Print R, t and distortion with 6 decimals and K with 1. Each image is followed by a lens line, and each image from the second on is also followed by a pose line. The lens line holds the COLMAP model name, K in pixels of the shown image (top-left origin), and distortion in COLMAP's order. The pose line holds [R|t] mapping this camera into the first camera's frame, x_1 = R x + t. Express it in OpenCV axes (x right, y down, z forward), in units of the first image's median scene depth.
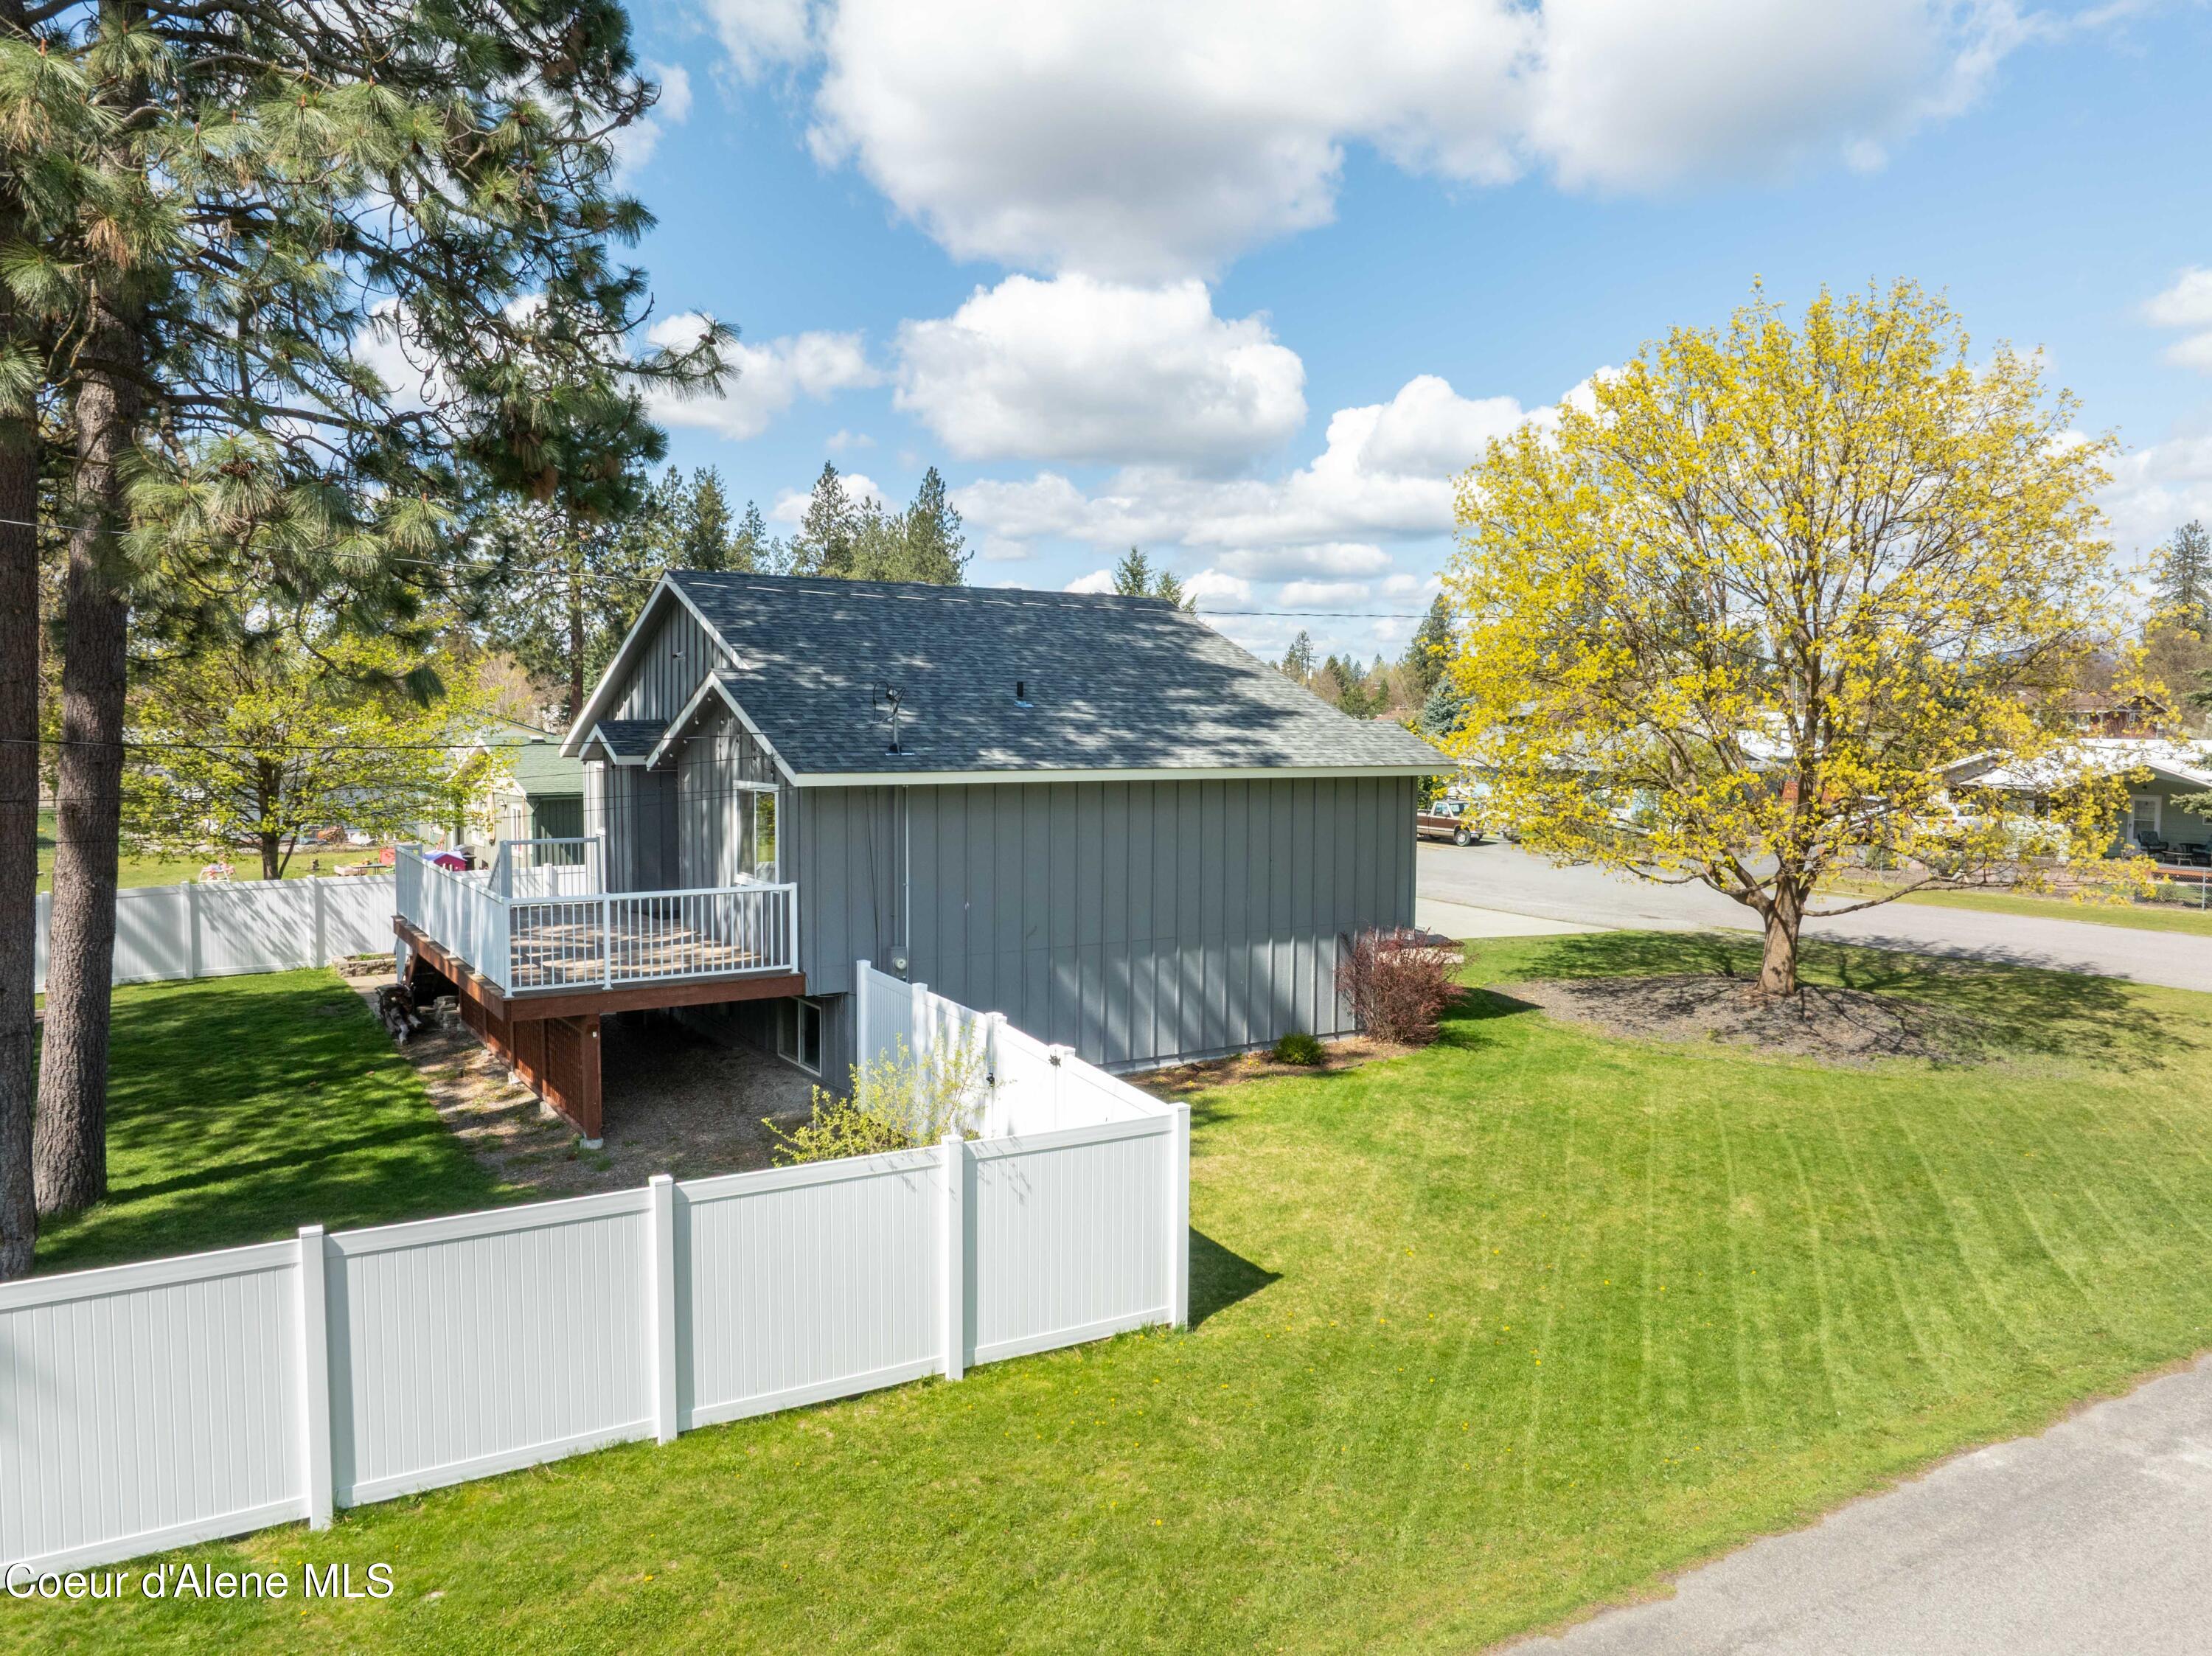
lens RADIAL K [[1579.1, 0, 1117.1], [0, 1579.1, 828.7], [0, 0, 1]] dist [-0.031982, 0.021504]
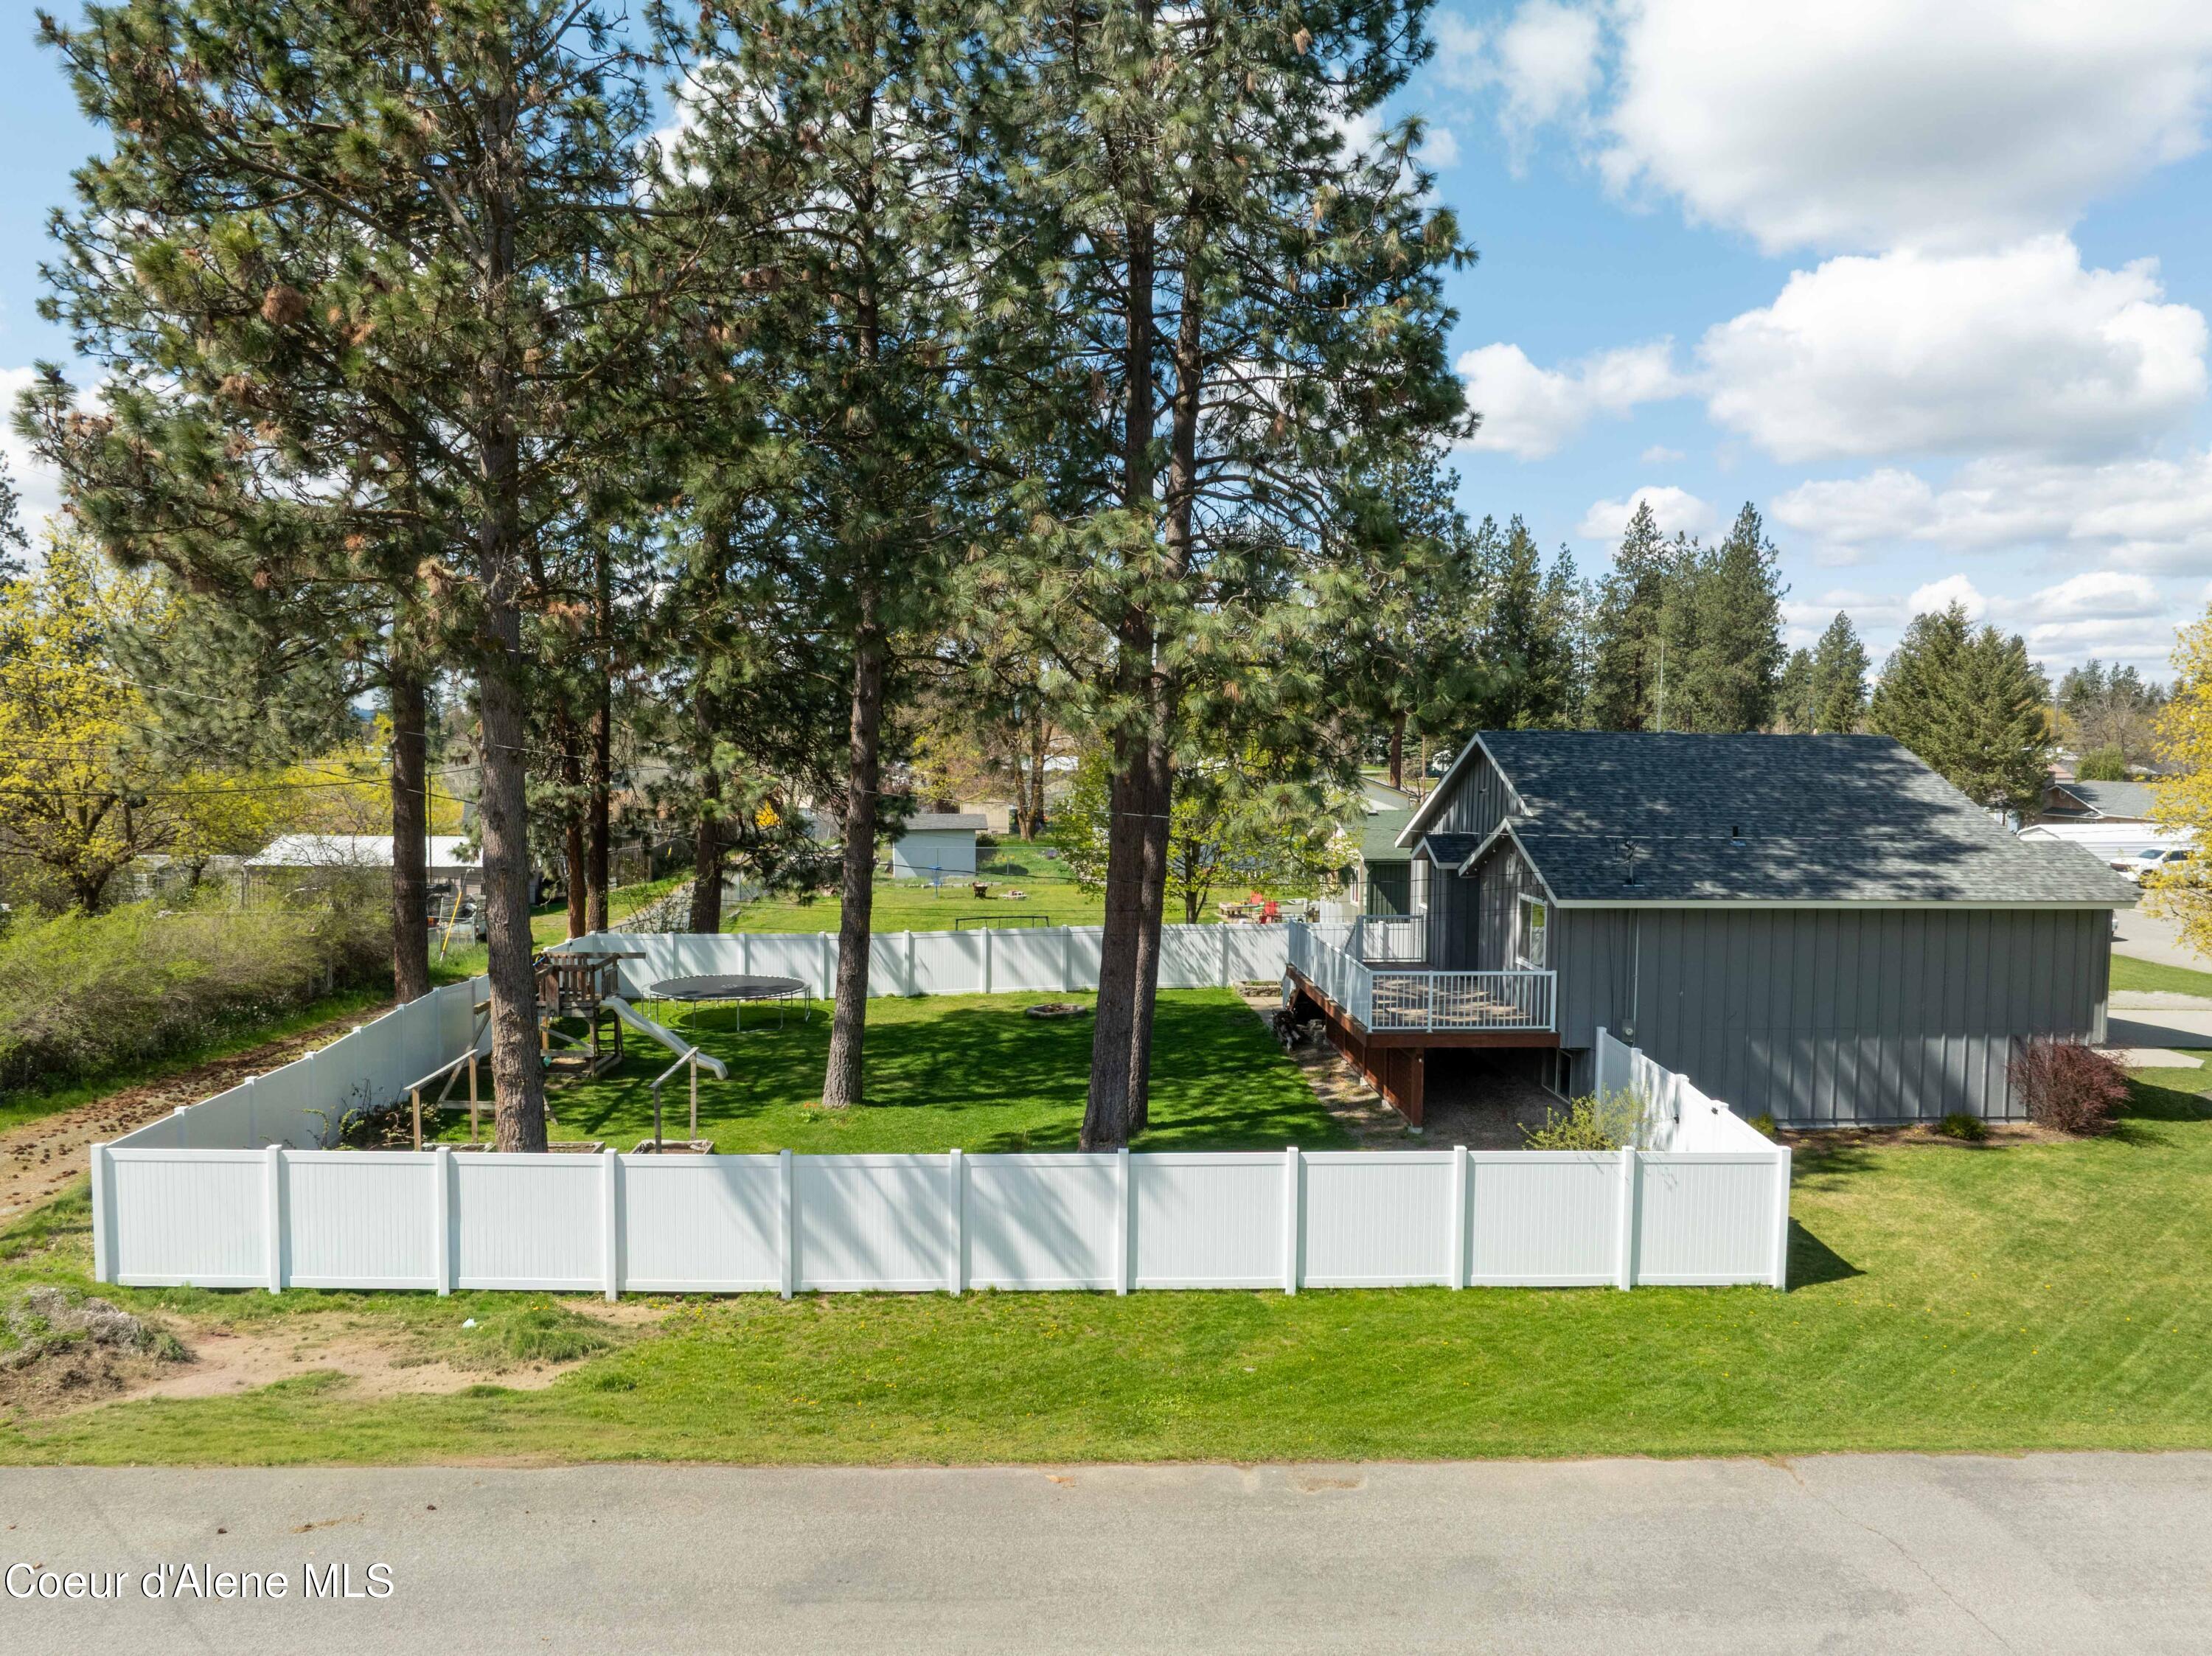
lens RADIAL K [[1579.1, 0, 1113.1], [0, 1579.1, 817.5], [0, 0, 1]] dist [-0.031982, 0.021504]
pose [[0.875954, 0.030675, -0.481419, 0.135051], [-0.039427, 0.999190, -0.008072, -0.078621], [0.480781, 0.026051, 0.876454, -0.482841]]
